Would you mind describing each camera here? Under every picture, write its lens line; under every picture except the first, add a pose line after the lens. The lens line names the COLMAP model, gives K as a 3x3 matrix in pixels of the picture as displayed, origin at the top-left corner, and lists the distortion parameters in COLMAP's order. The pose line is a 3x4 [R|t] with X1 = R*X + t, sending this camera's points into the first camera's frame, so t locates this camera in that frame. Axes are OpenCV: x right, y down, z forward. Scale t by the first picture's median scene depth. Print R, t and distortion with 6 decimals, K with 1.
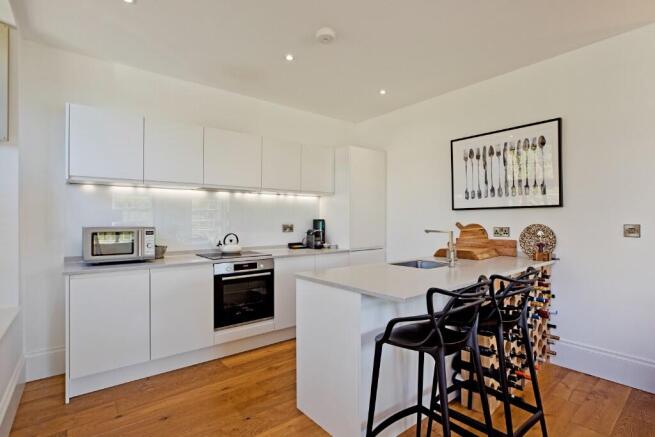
lens RADIAL K [[318.7, 0, 332.1], [0, 318.7, 219.4], [0, 0, 1]] dist [-0.016484, 0.000572]
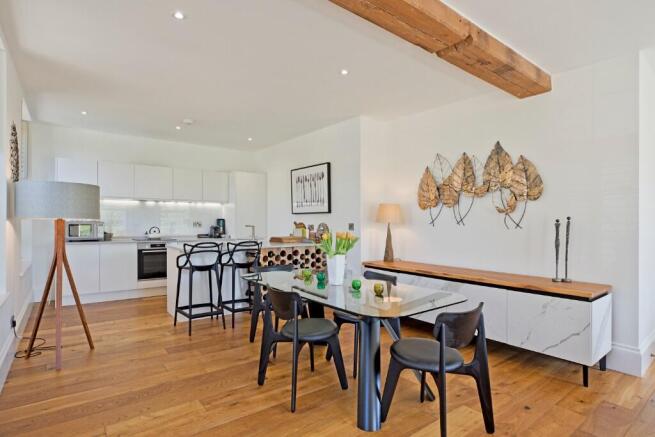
lens RADIAL K [[343.2, 0, 325.6], [0, 343.2, 223.9], [0, 0, 1]] dist [-0.001207, -0.000636]
pose [[0.999250, 0.011177, -0.037076, 0.643546], [-0.010780, 0.999883, 0.010879, 0.000364], [0.037193, -0.010472, 0.999253, -0.753961]]
